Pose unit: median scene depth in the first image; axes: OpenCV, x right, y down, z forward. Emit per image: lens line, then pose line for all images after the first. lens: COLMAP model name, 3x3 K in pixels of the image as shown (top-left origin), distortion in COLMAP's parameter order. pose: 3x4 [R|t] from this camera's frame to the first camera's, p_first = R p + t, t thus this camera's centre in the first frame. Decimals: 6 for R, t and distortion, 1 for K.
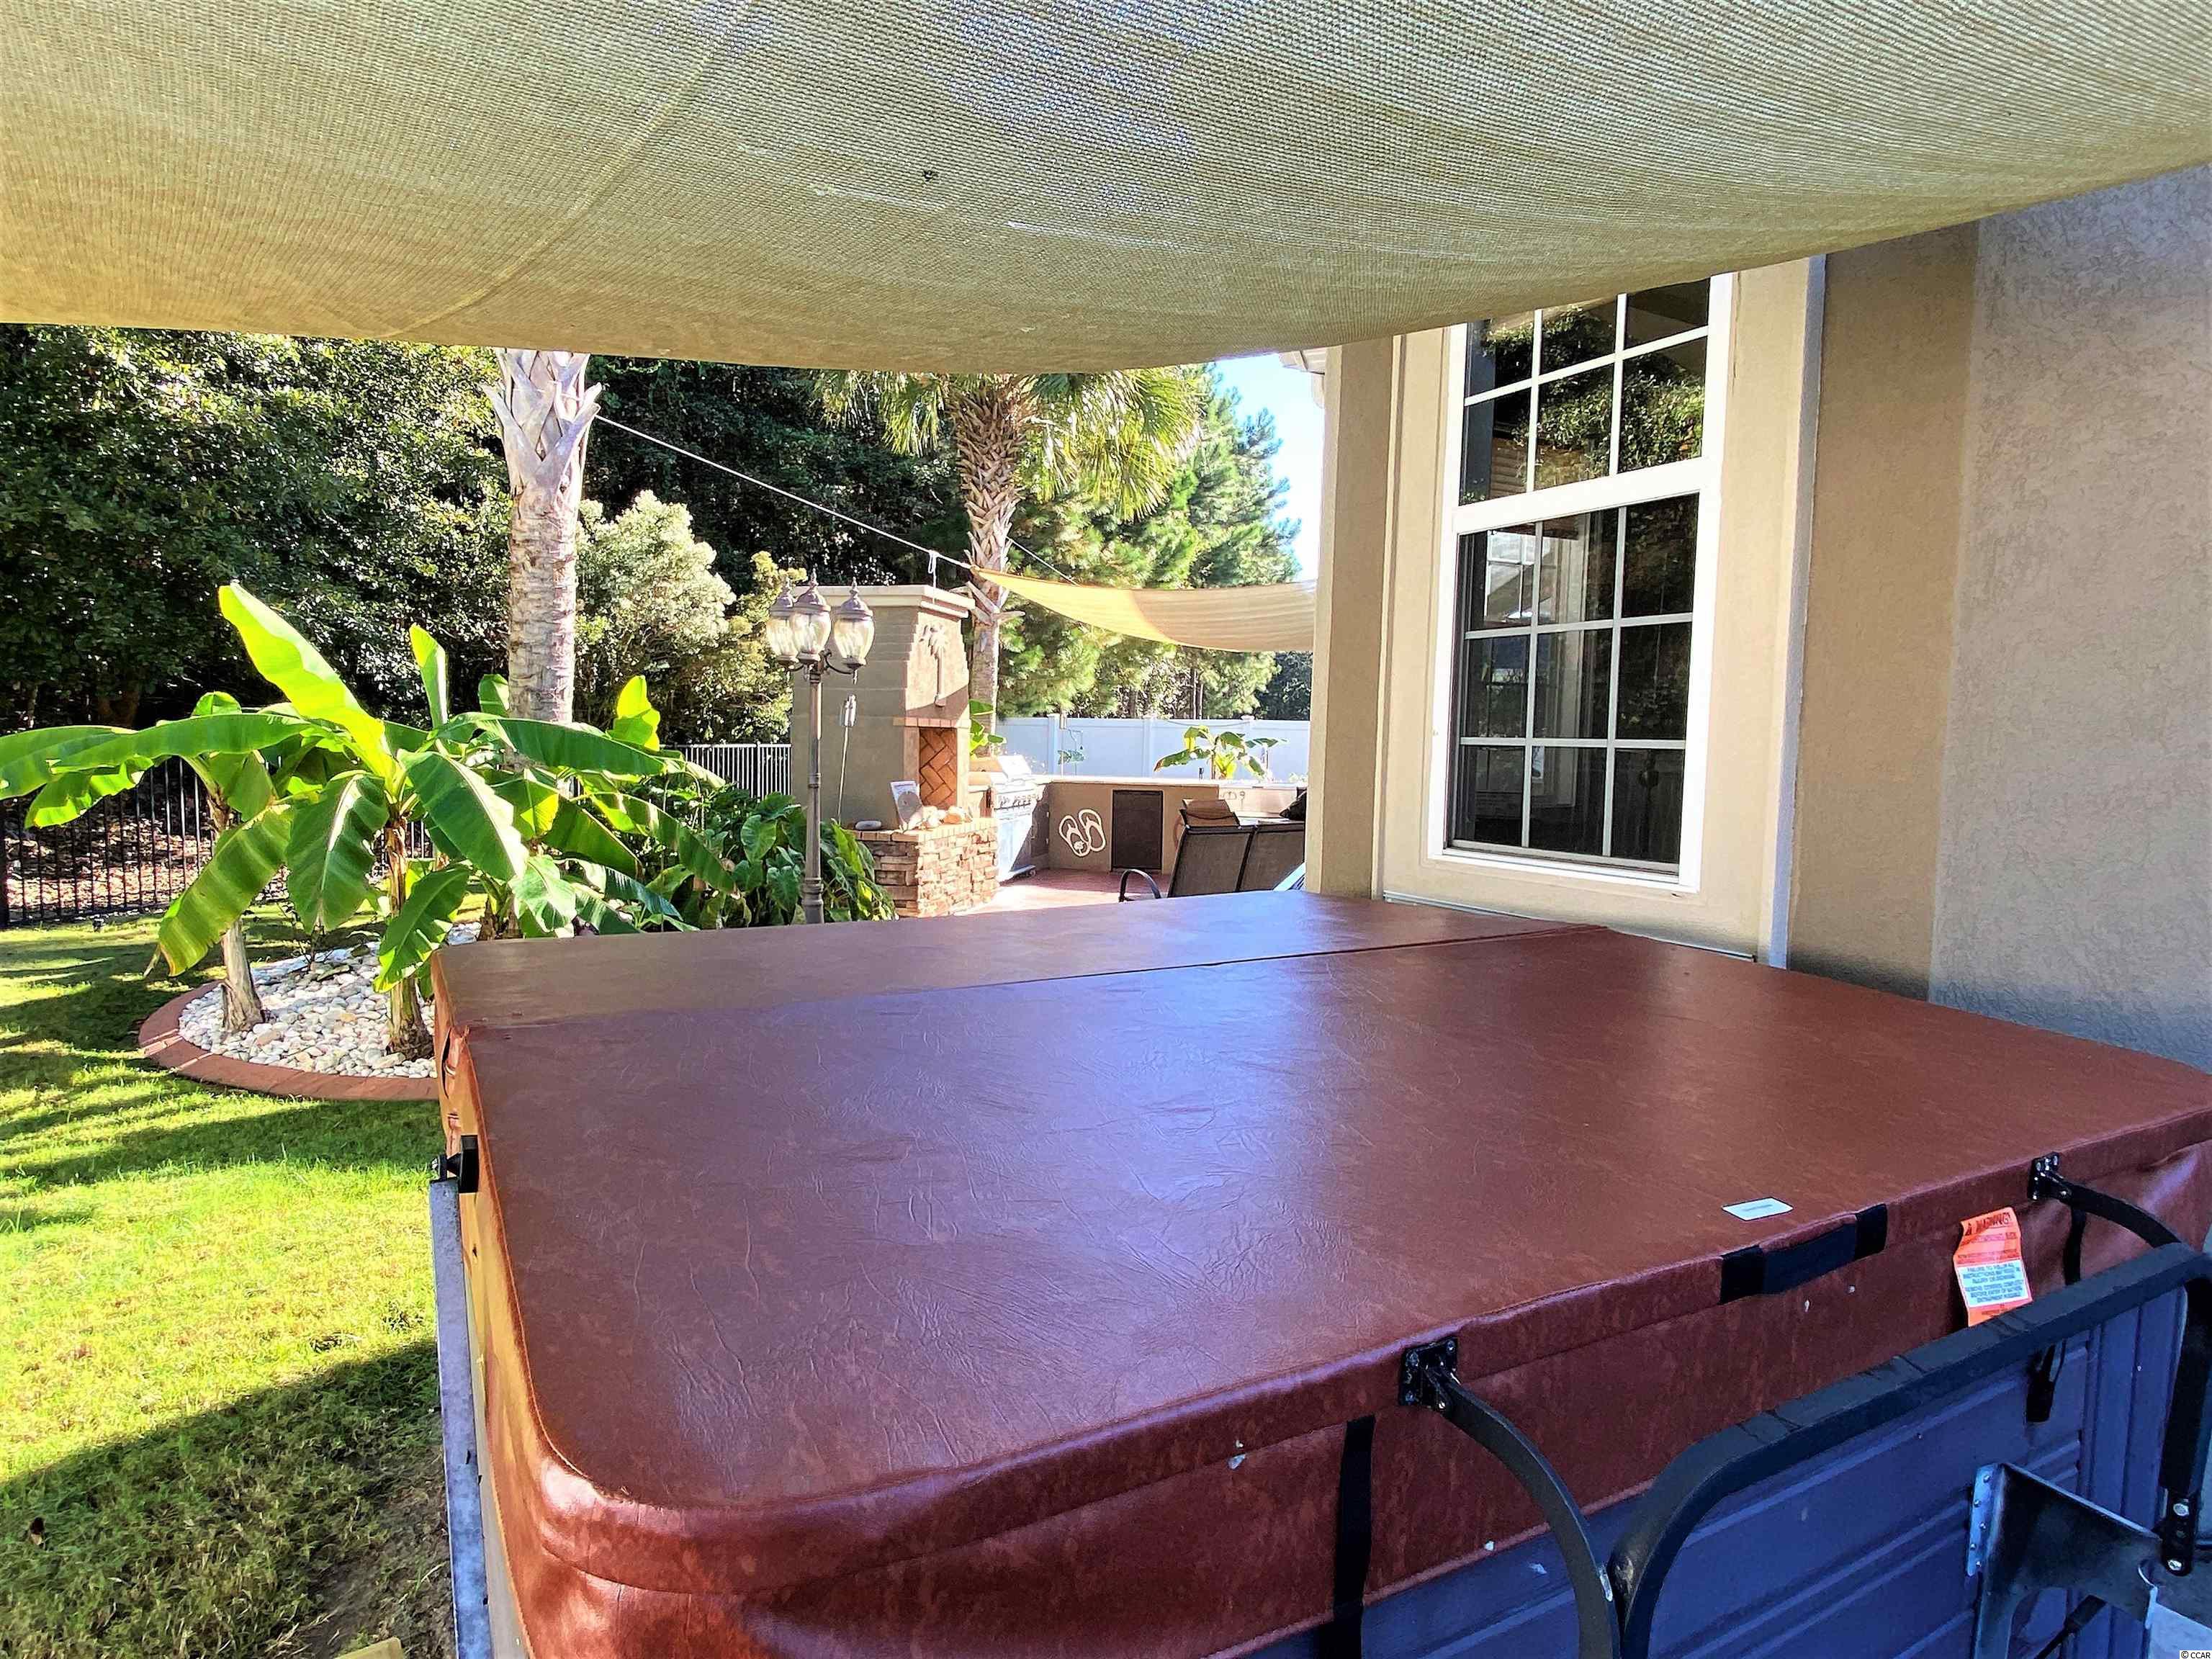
lens RADIAL K [[1221.7, 0, 1106.0], [0, 1221.7, 829.5], [0, 0, 1]] dist [0.020554, -0.034694]
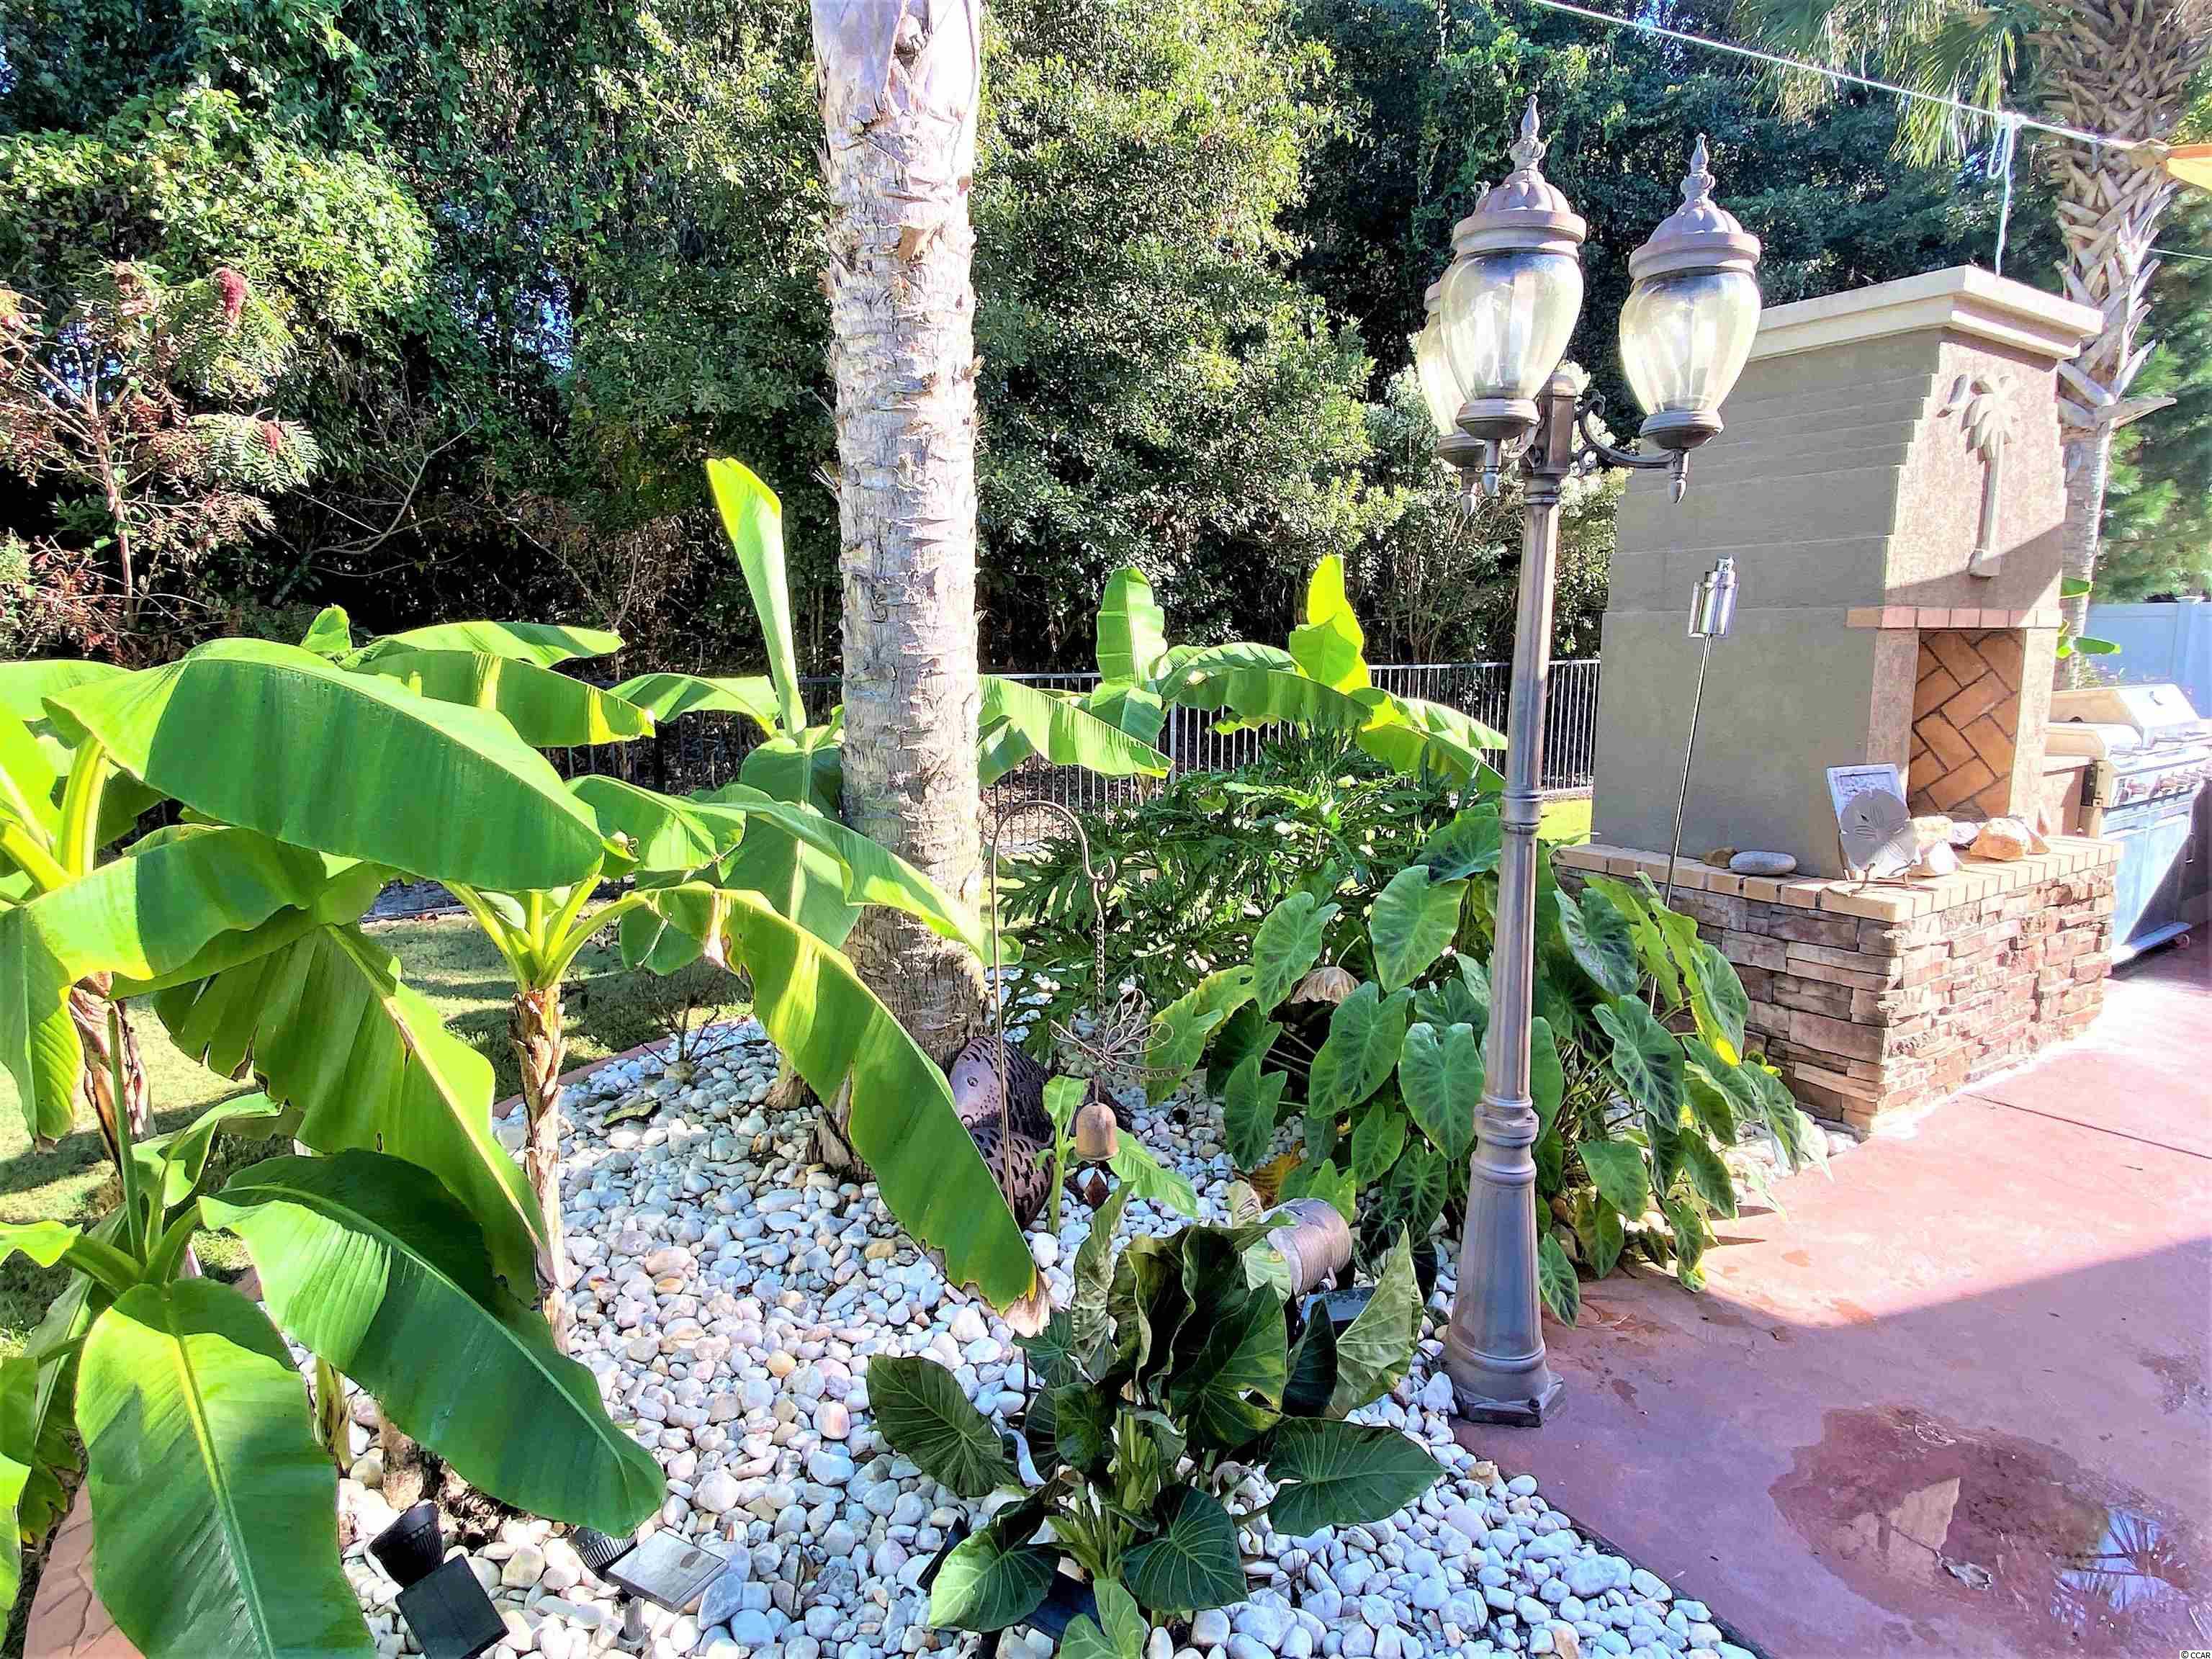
lens RADIAL K [[1207.0, 0, 1145.6], [0, 1207.0, 820.0], [0, 0, 1]] dist [0.013163, -0.011165]
pose [[0.754511, 0.075815, -0.651894, -0.075148], [-0.029721, 0.996233, 0.081462, -0.043361], [0.655614, -0.042089, 0.753922, 0.495474]]
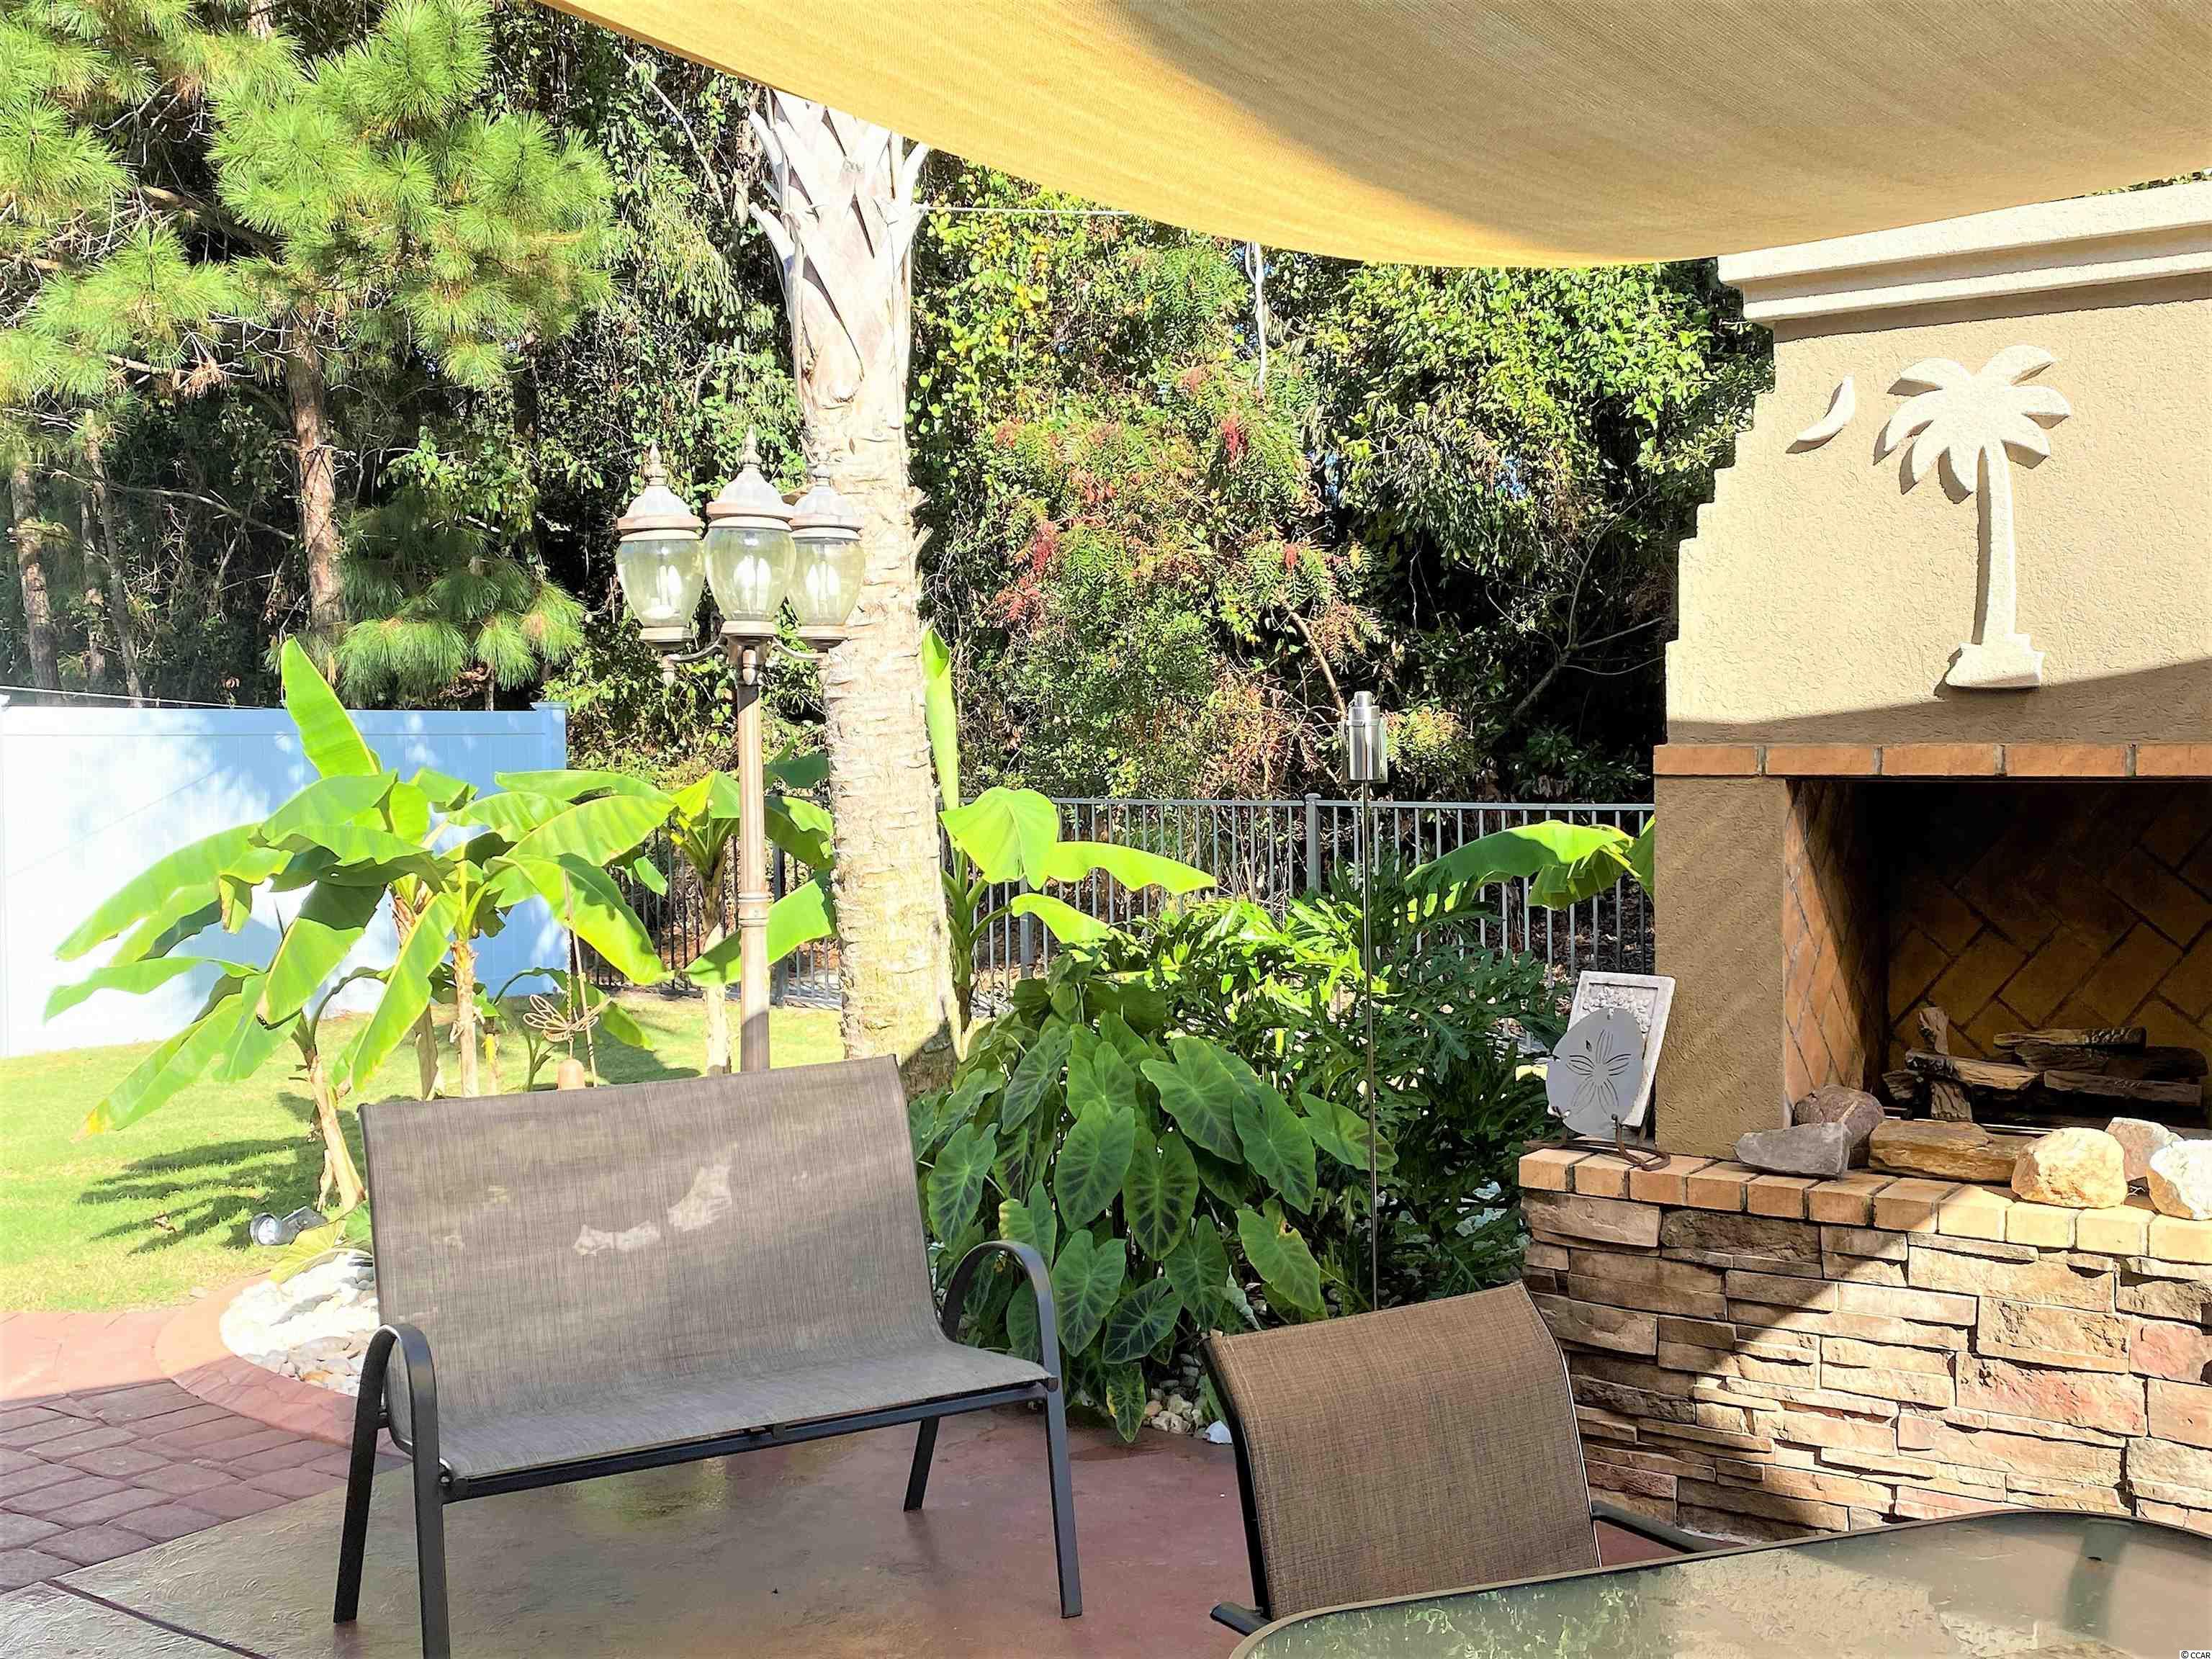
lens RADIAL K [[2312.5, 0, 1073.0], [0, 2312.5, 823.1], [0, 0, 1]] dist [0.135767, -0.270819]
pose [[-0.336345, 0.015485, -0.941612, 0.354301], [-0.071275, 0.996578, 0.041848, -0.079604], [0.939038, 0.081189, -0.334090, 0.975557]]
